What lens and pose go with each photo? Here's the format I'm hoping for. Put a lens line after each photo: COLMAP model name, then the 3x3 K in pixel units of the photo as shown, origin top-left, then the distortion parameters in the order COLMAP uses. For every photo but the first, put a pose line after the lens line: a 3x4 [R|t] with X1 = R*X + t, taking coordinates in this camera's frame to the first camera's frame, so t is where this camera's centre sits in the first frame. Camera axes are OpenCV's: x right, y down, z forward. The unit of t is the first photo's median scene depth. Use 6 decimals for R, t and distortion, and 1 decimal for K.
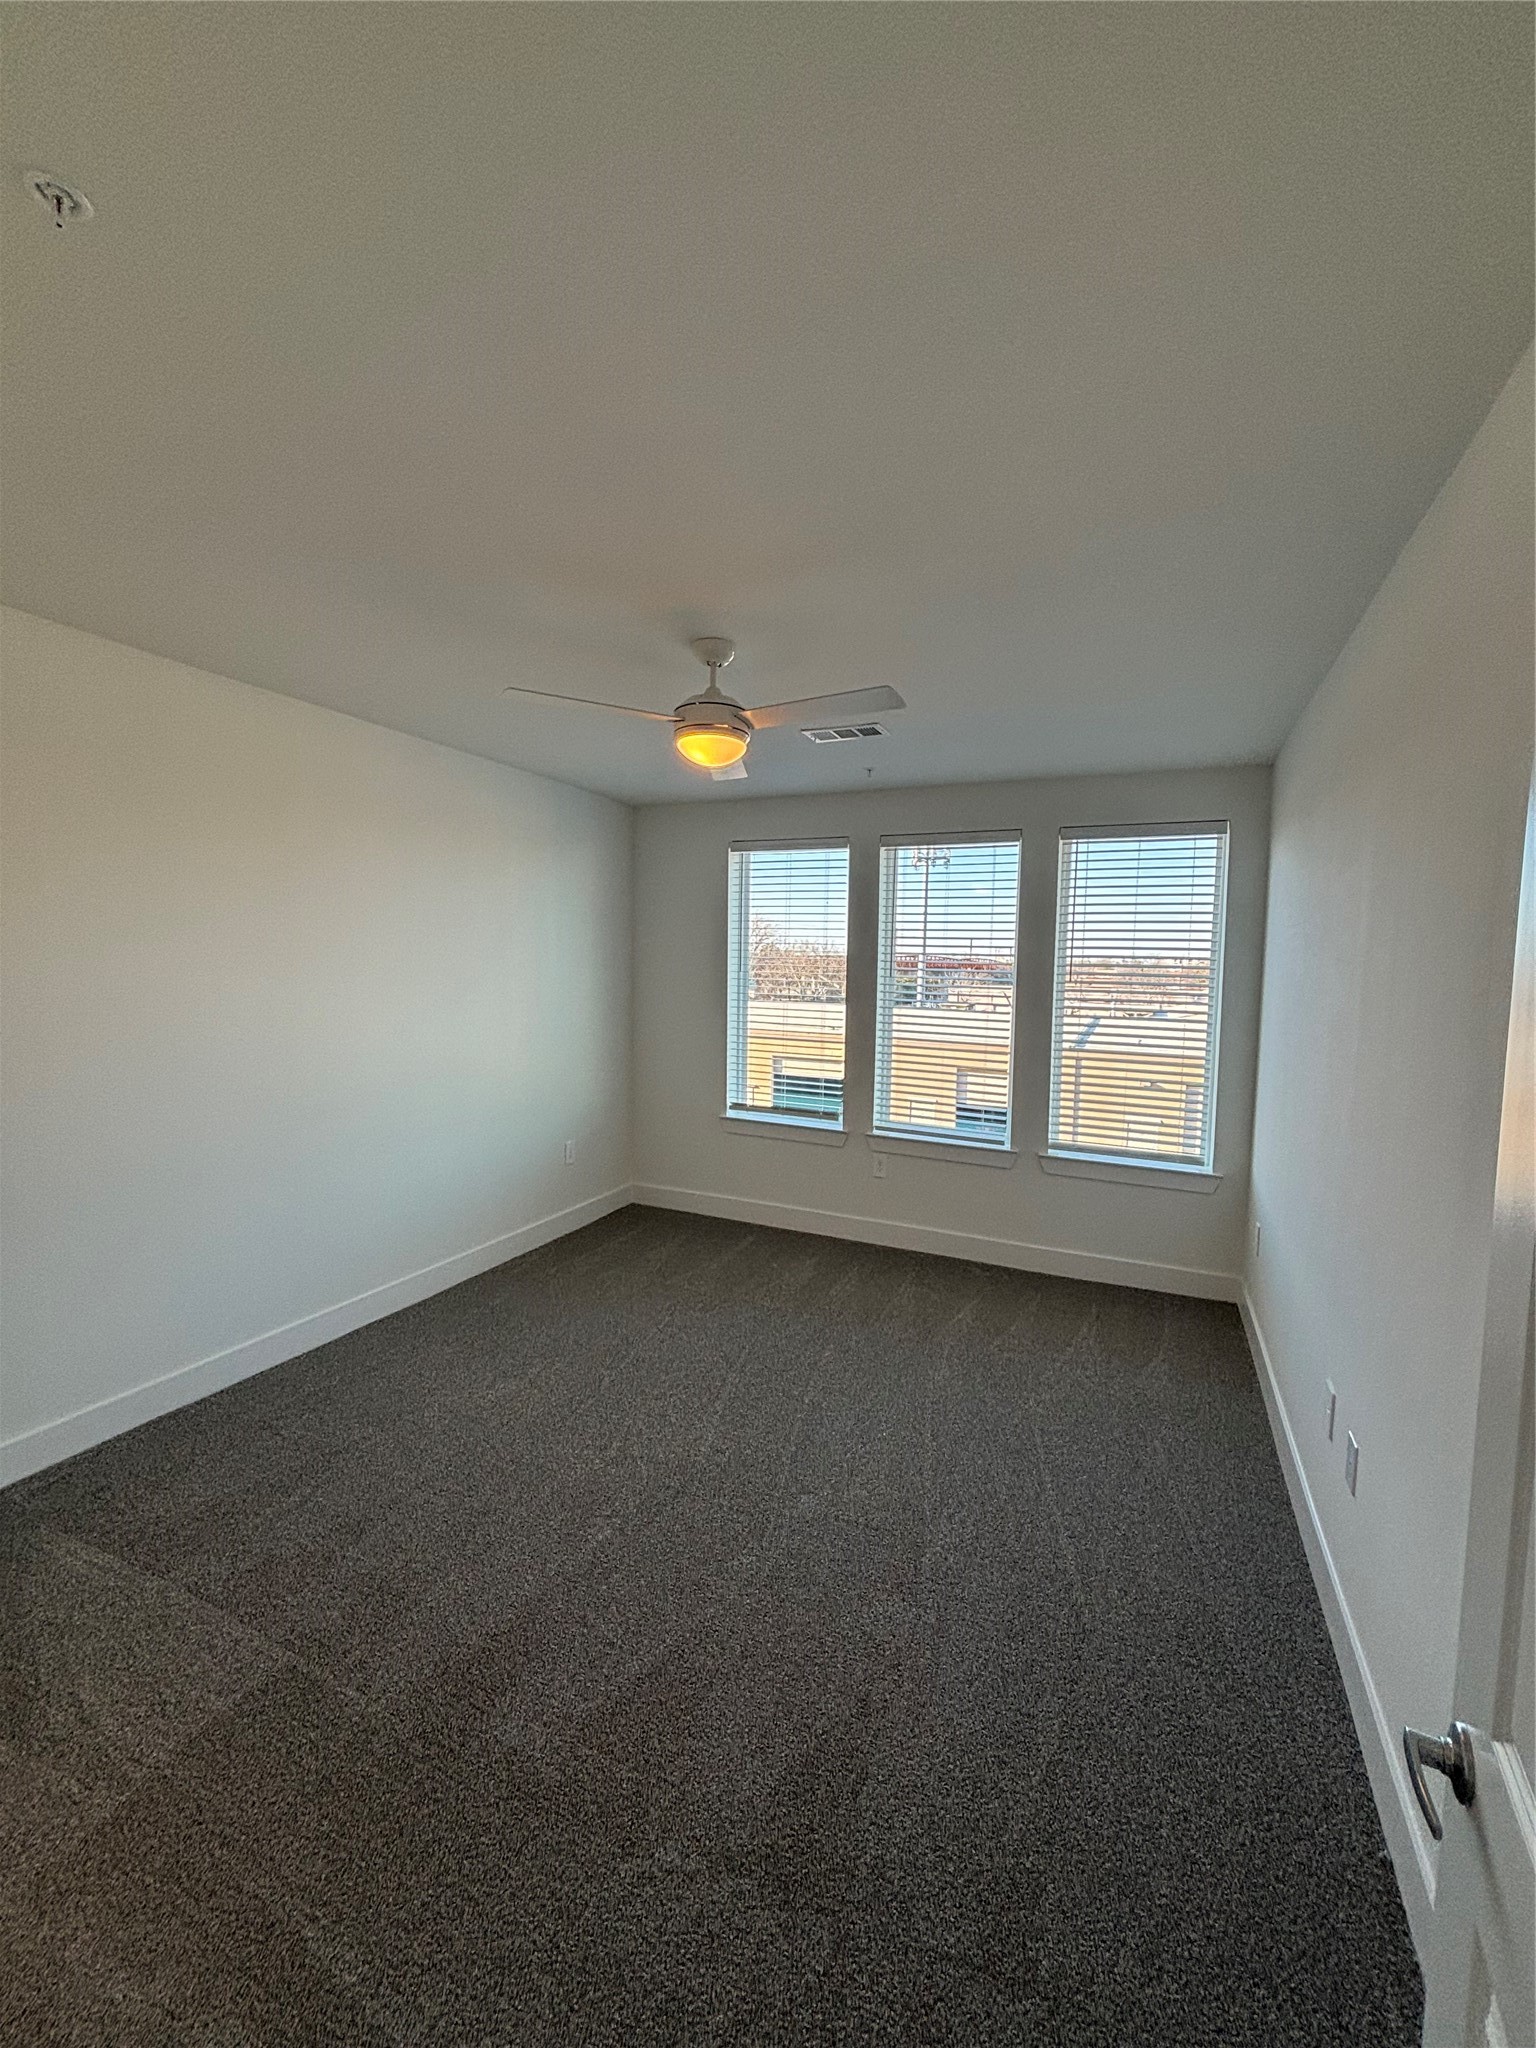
lens RADIAL K [[821.9, 0, 767.3], [0, 821.9, 1026.3], [0, 0, 1]] dist [-0.000355, -0.000110]
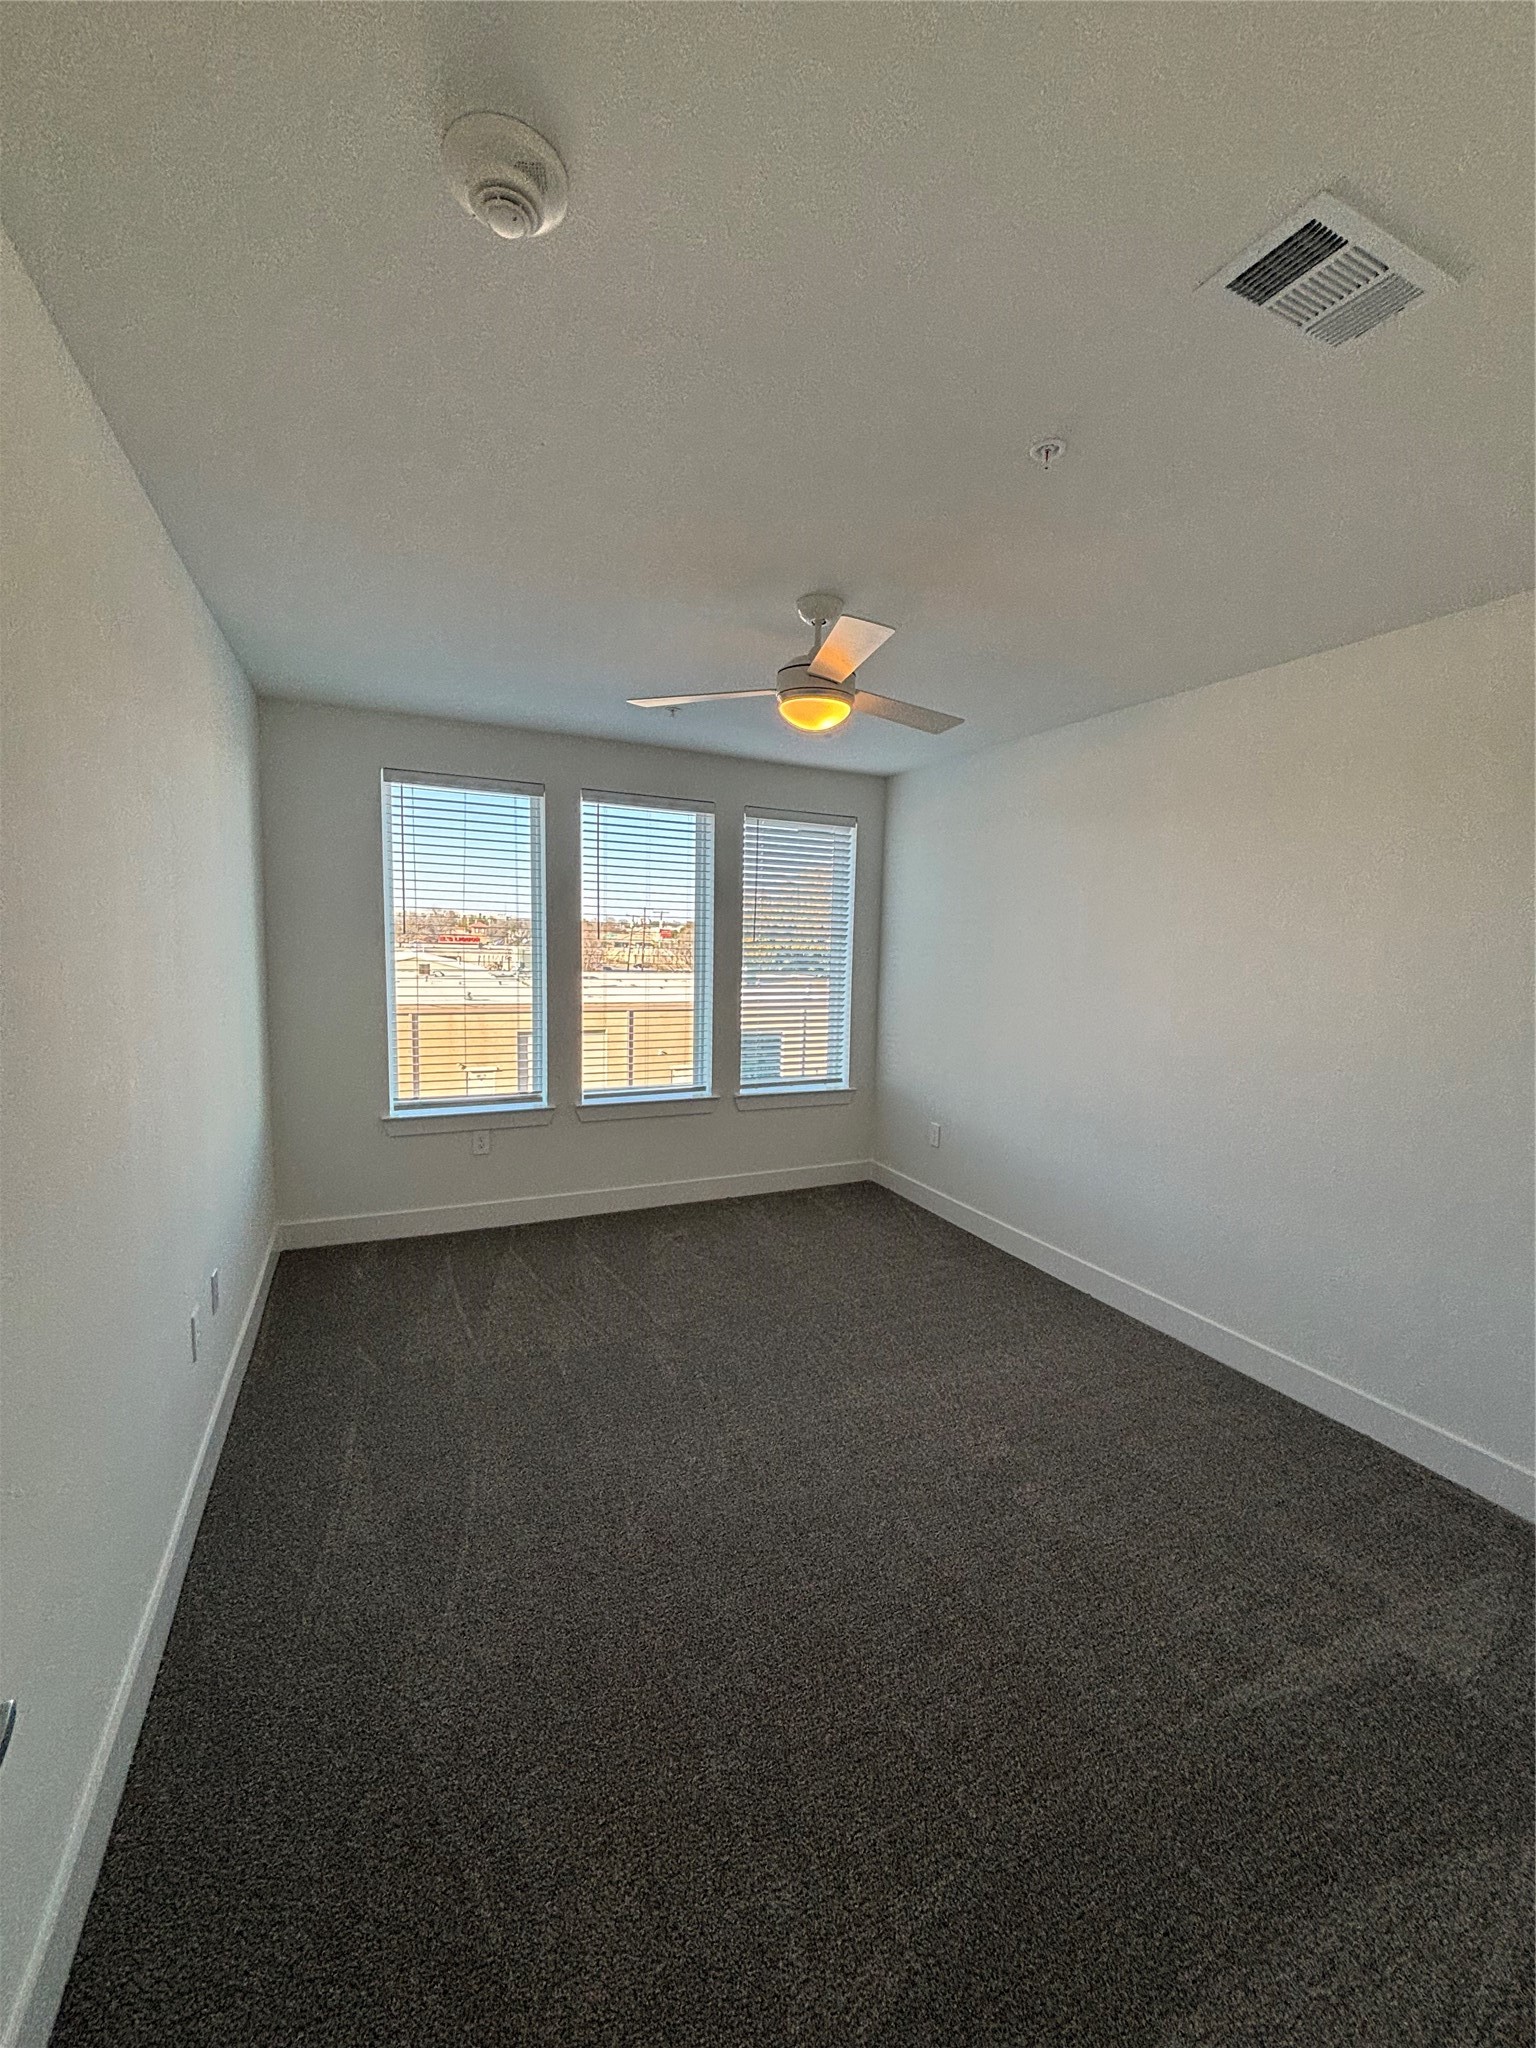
lens RADIAL K [[828.5, 0, 775.3], [0, 828.5, 1046.3], [0, 0, 1]] dist [-0.002779, -0.000294]
pose [[0.624994, -0.112342, 0.772504, -0.468477], [0.046214, 0.993180, 0.107045, -0.029614], [-0.779261, -0.031202, 0.625923, 0.222508]]
